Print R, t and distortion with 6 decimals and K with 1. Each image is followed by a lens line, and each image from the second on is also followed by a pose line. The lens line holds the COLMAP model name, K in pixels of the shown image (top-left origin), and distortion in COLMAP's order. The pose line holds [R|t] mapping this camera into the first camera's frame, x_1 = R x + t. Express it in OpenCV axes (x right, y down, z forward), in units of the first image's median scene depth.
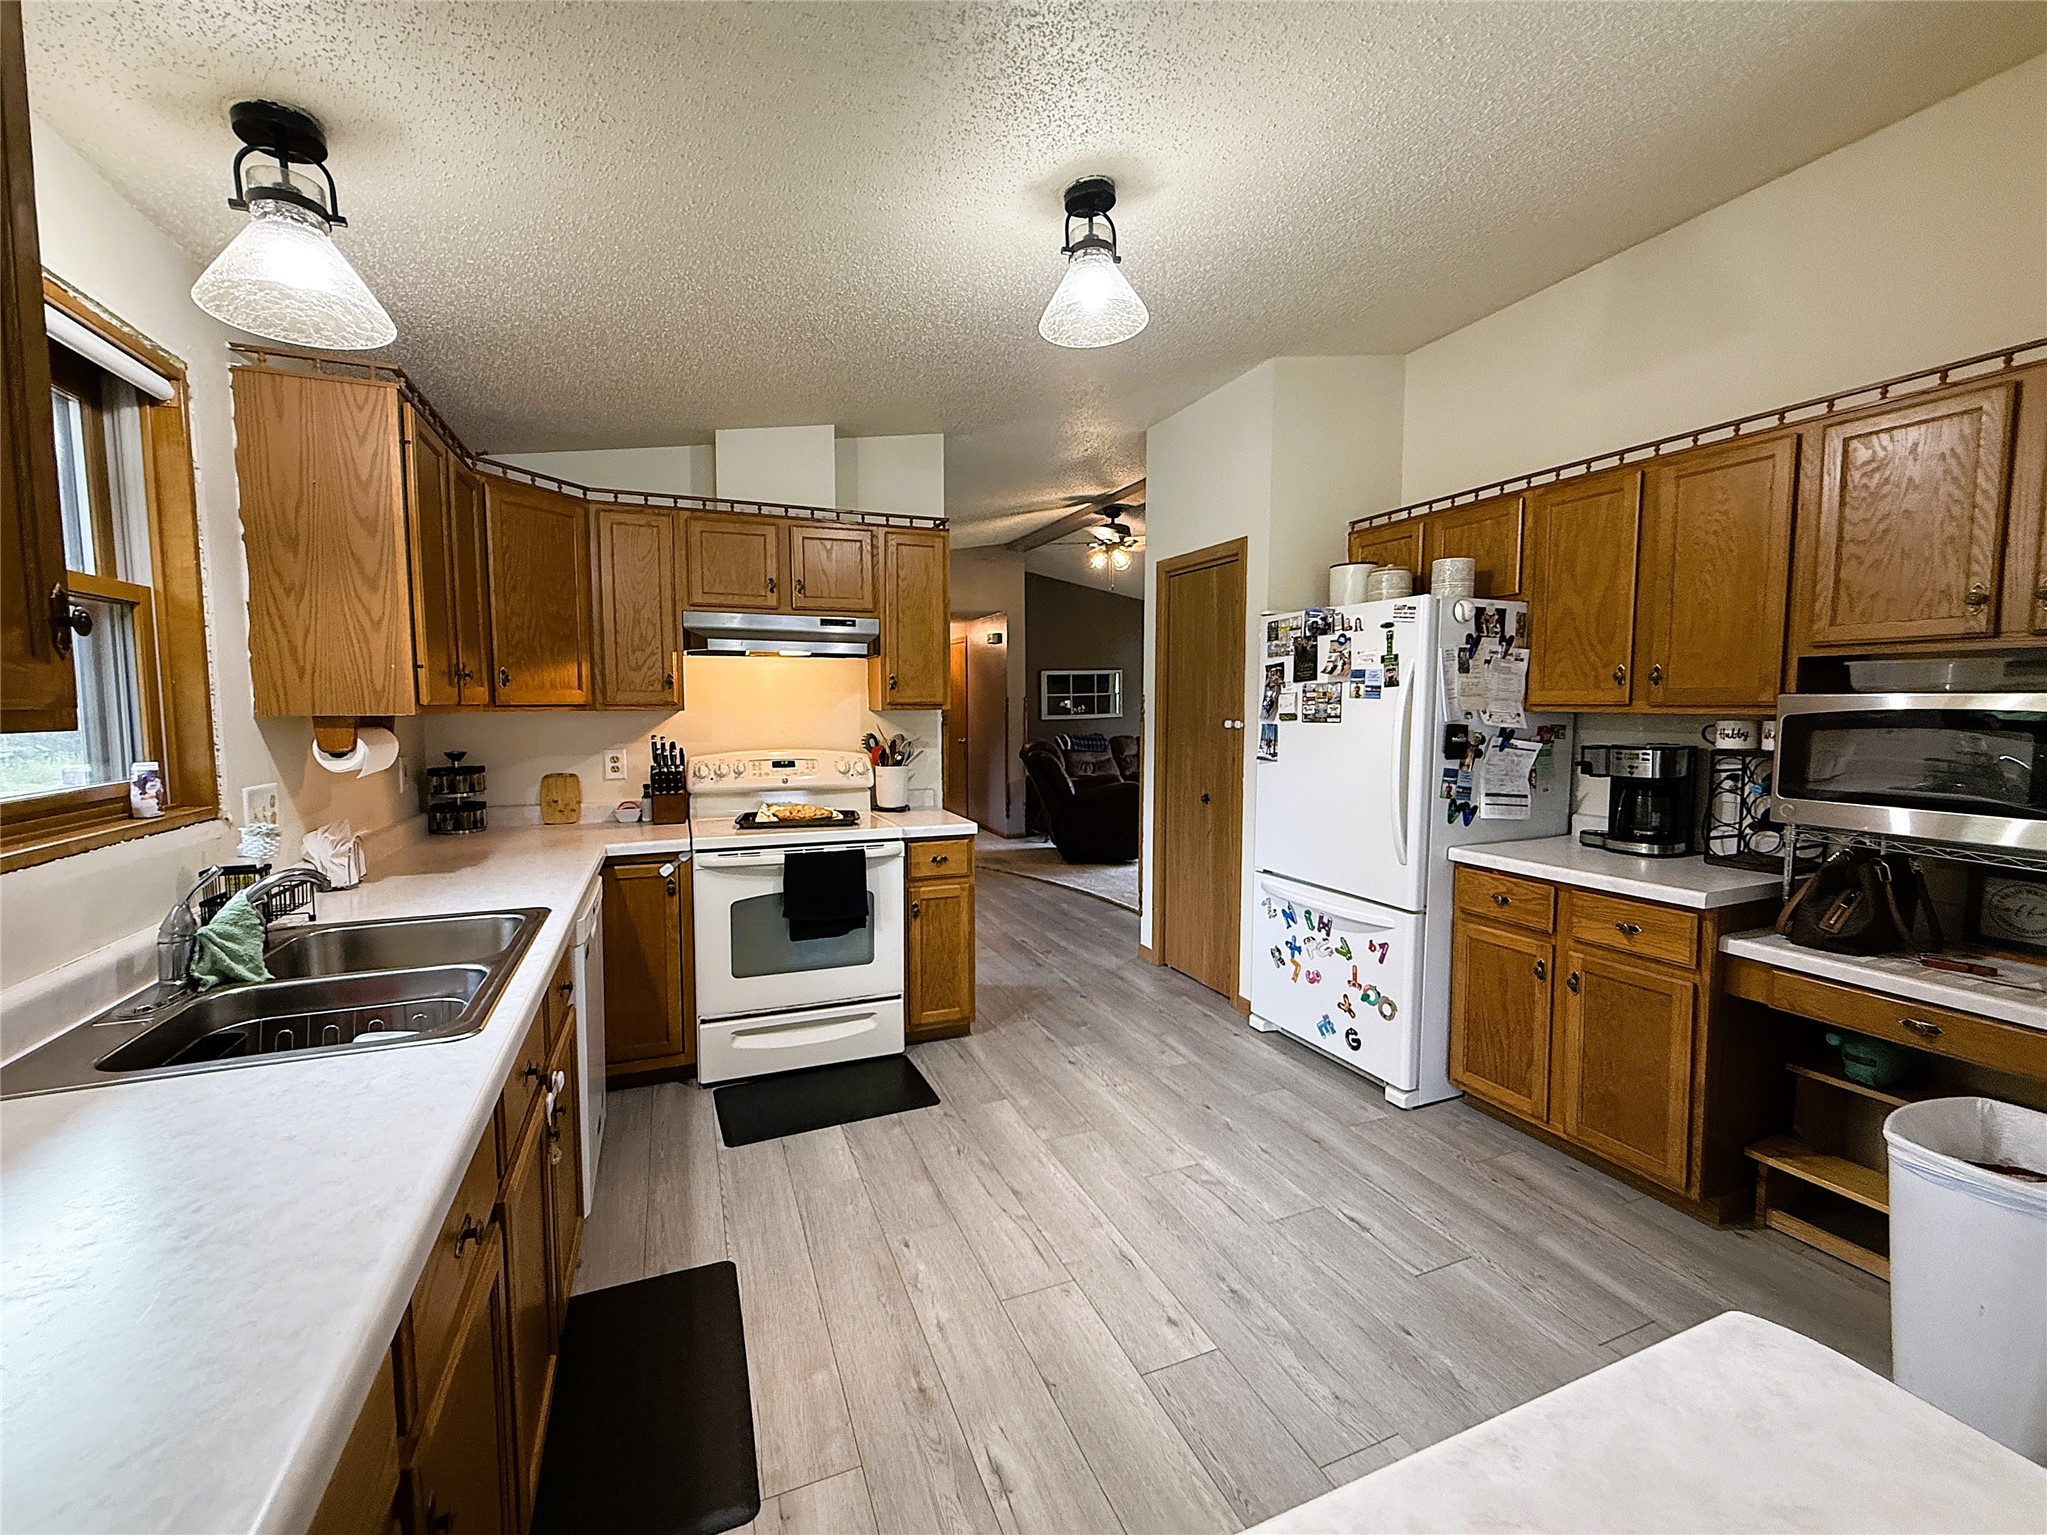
lens RADIAL K [[832.7, 0, 1009.3], [0, 832.7, 763.6], [0, 0, 1]] dist [0.002661, 0.000545]
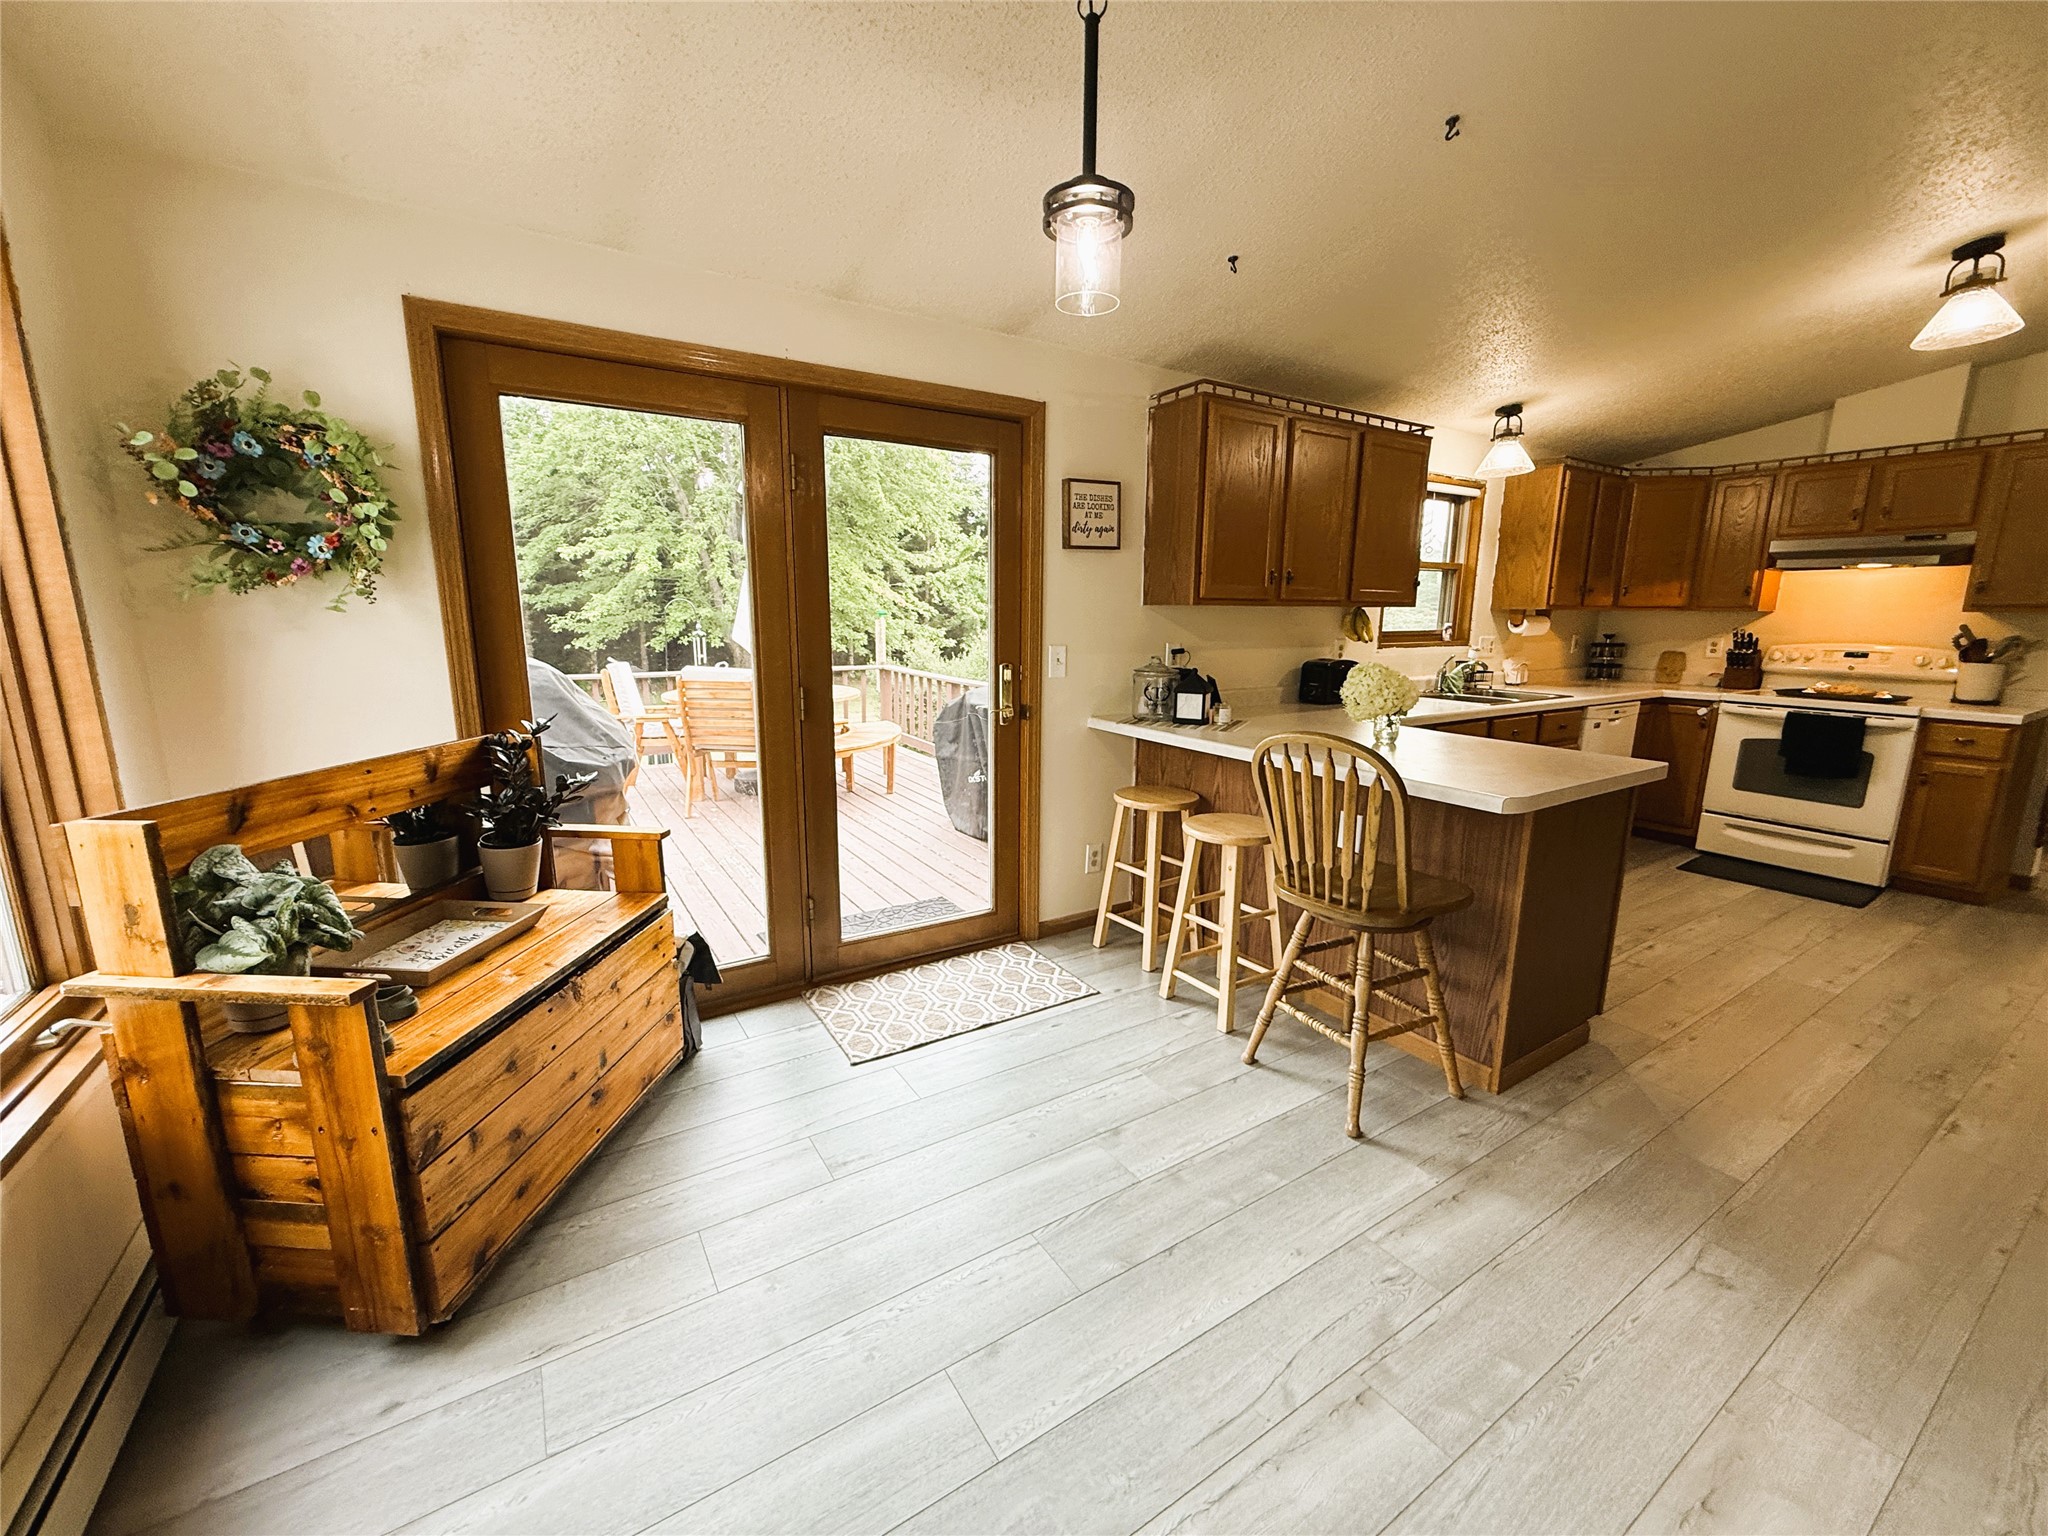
lens RADIAL K [[833.1, 0, 1019.3], [0, 833.1, 774.6], [0, 0, 1]] dist [0.002661, 0.000545]
pose [[0.180044, 0.190595, -0.965017, 0.896397], [-0.079590, 0.980655, 0.178834, 0.062410], [0.980433, 0.044608, 0.191730, -0.570204]]
